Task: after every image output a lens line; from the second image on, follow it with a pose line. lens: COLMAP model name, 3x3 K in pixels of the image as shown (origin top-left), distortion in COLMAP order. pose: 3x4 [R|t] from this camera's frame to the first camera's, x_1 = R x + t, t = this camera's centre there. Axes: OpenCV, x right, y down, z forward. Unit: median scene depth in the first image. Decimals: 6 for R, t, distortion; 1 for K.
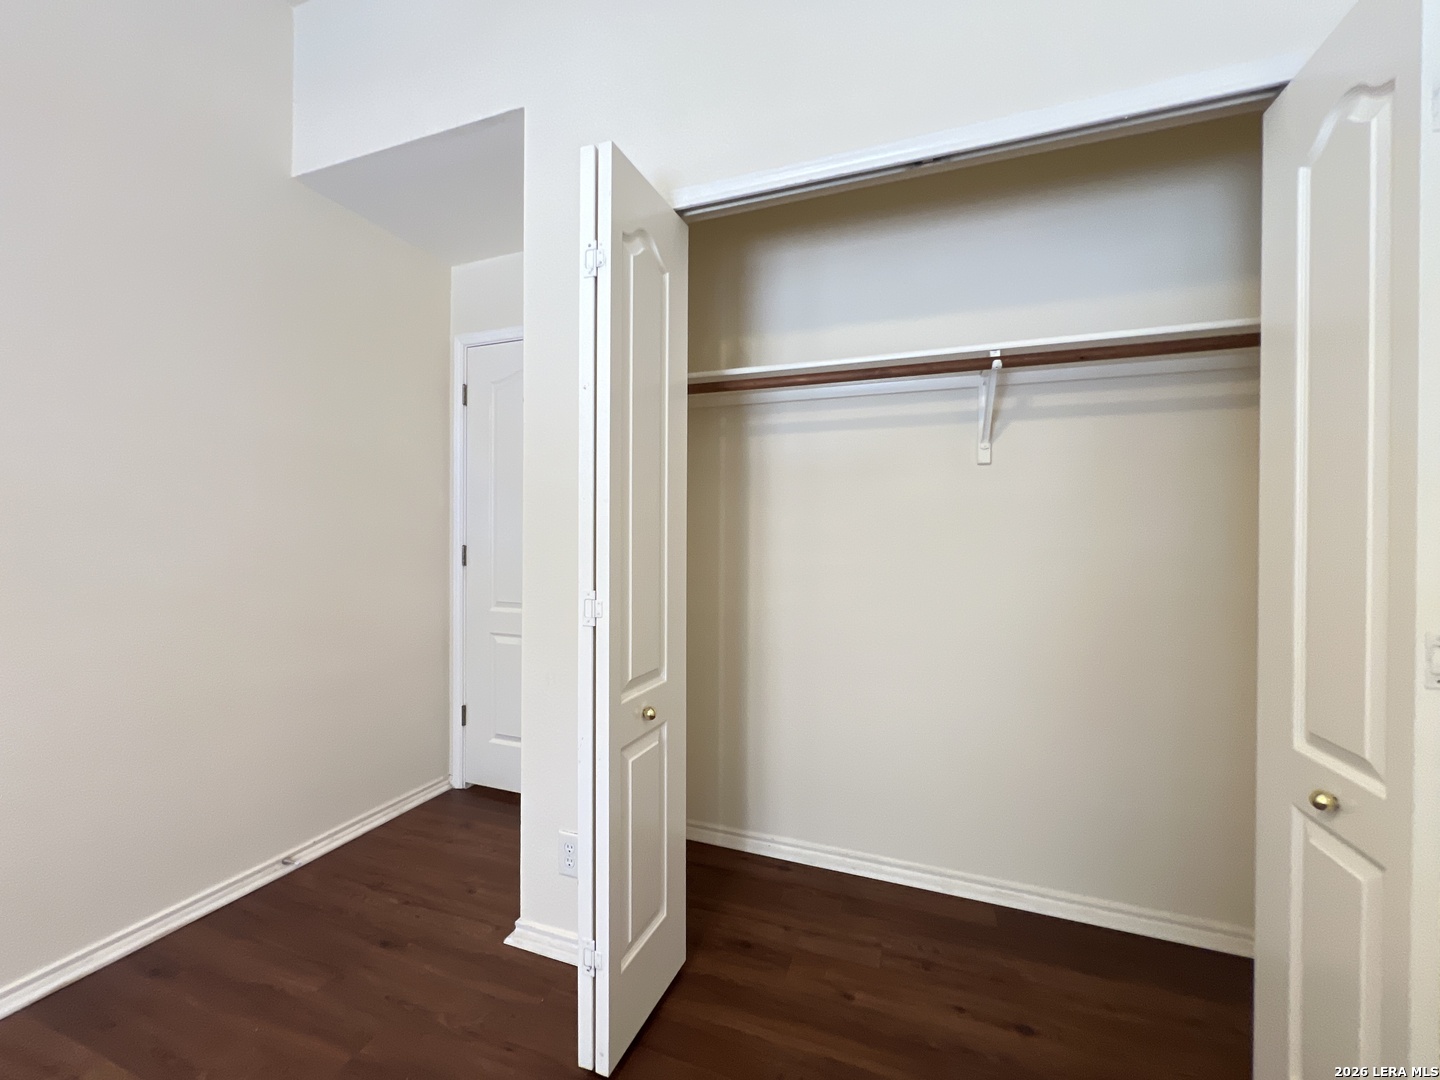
lens RADIAL K [[580.5, 0, 718.0], [0, 580.5, 538.7], [0, 0, 1]] dist [-0.000949, 0.000689]
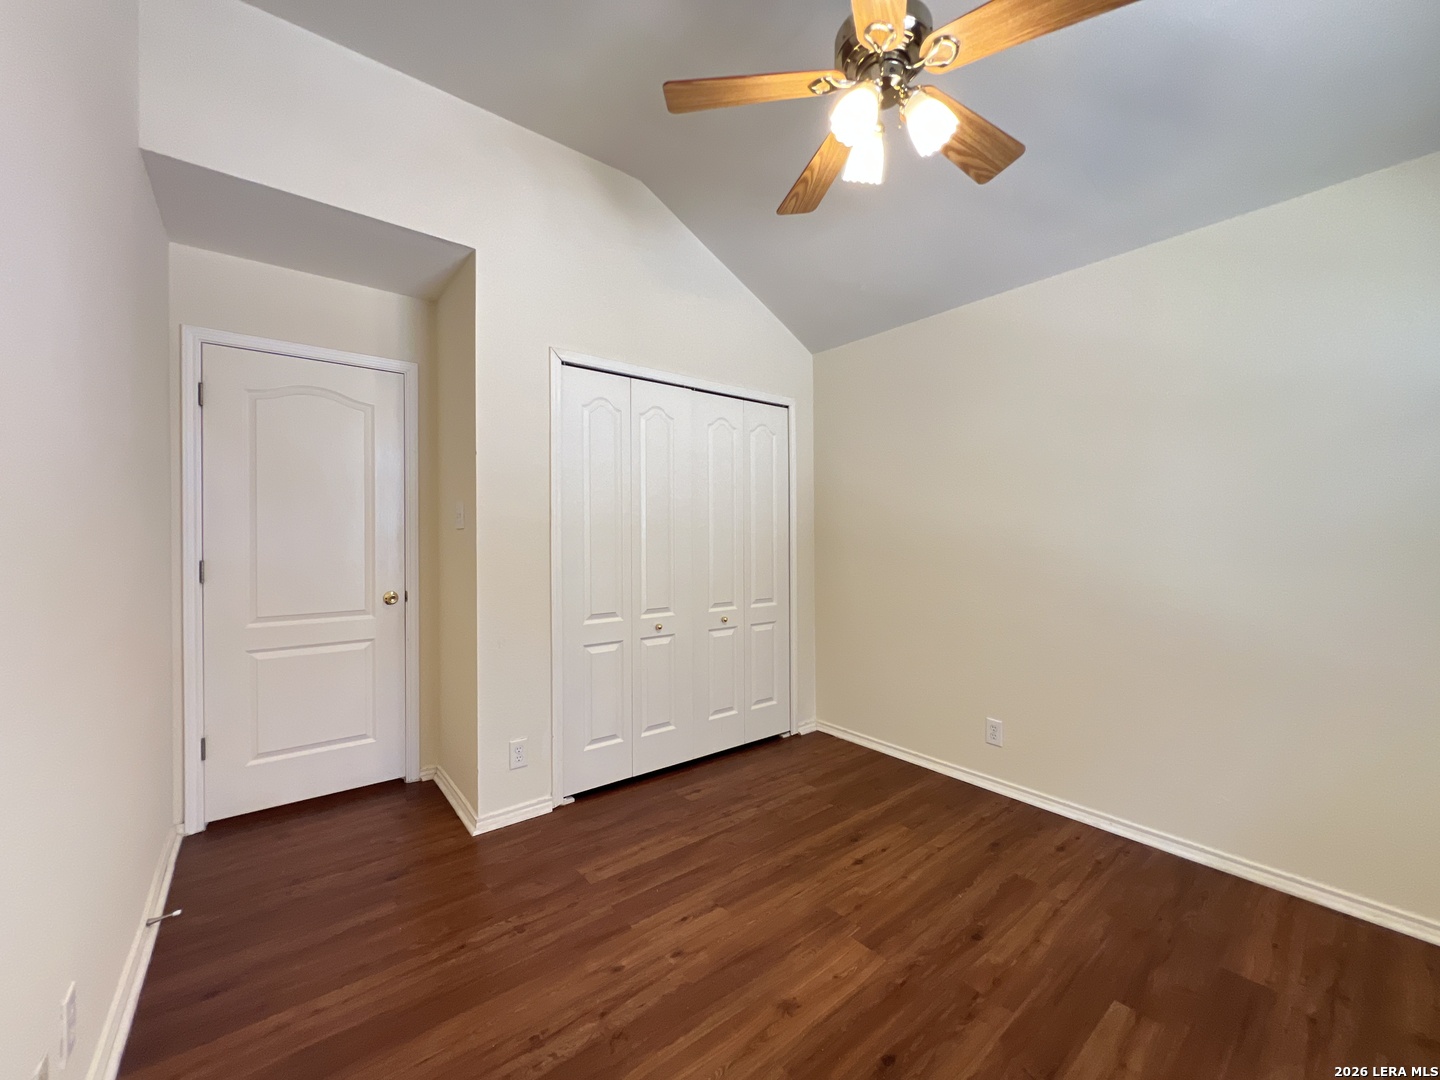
lens RADIAL K [[580.5, 0, 718.0], [0, 580.5, 538.7], [0, 0, 1]] dist [-0.000949, 0.000689]
pose [[0.513422, -0.011529, 0.858059, -0.807206], [0.010955, 0.999916, 0.006880, -0.021164], [-0.858067, 0.005868, 0.513505, -0.157605]]
